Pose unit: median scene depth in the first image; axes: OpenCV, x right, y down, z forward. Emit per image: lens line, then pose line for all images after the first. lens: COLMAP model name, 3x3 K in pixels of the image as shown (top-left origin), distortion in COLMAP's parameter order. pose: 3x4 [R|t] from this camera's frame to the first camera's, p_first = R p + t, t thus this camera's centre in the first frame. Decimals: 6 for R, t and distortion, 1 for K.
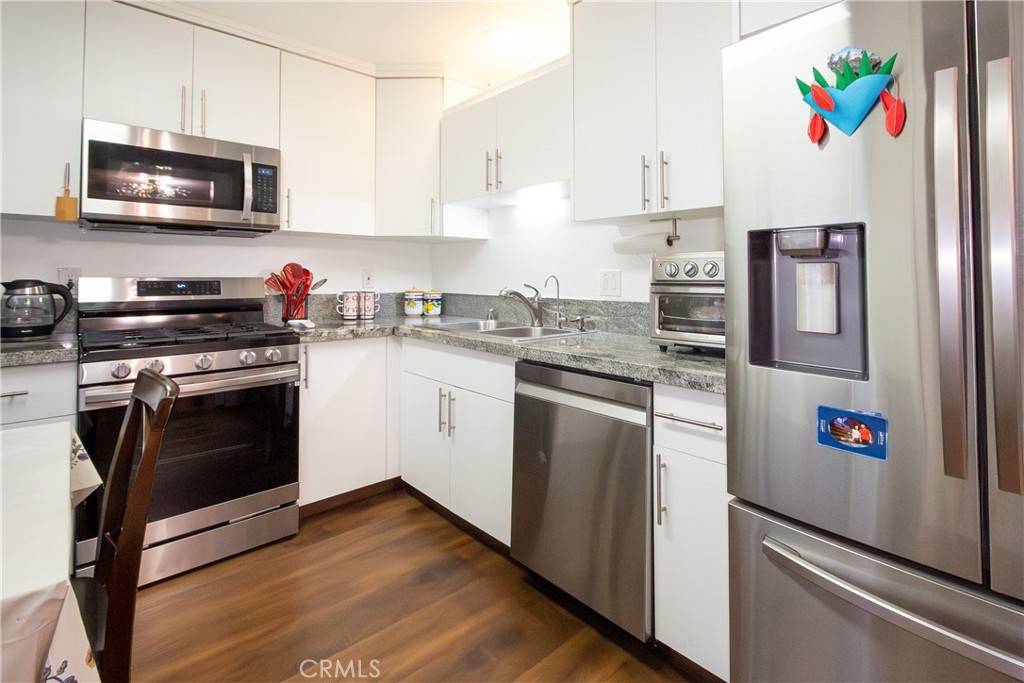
lens RADIAL K [[491.4, 0, 515.2], [0, 491.4, 263.8], [0, 0, 1]] dist [0.000755, 0.000061]
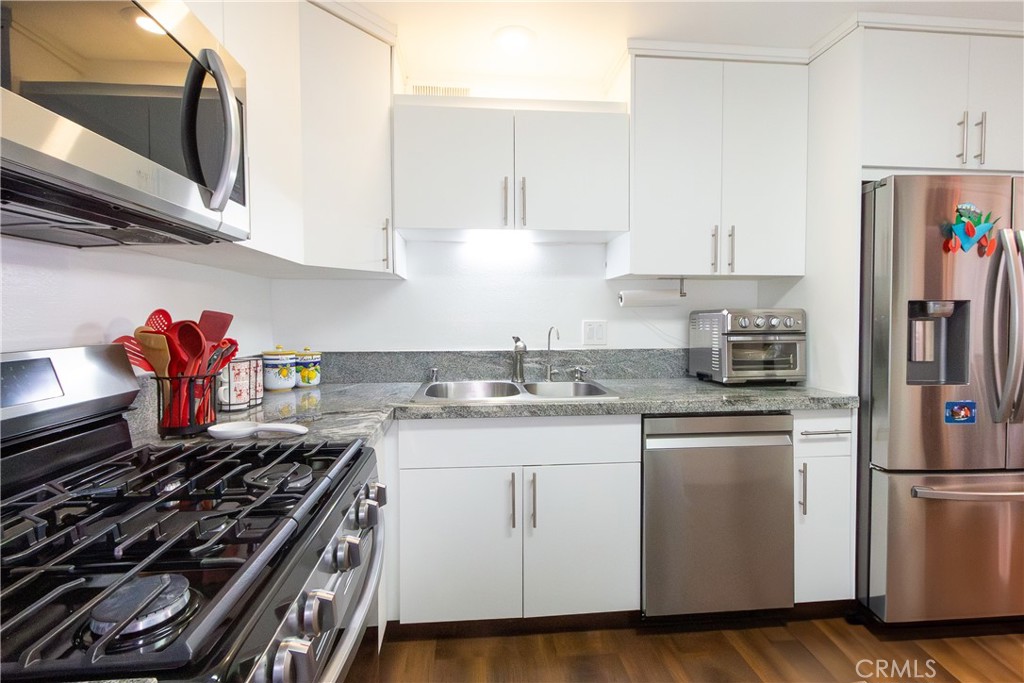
lens RADIAL K [[463.4, 0, 511.1], [0, 463.4, 328.6], [0, 0, 1]] dist [0.000041, 0.000080]
pose [[0.597867, -0.022953, 0.801267, -0.721238], [-0.016412, 0.999030, 0.040865, -0.007803], [-0.801427, -0.037582, 0.596910, 0.554558]]
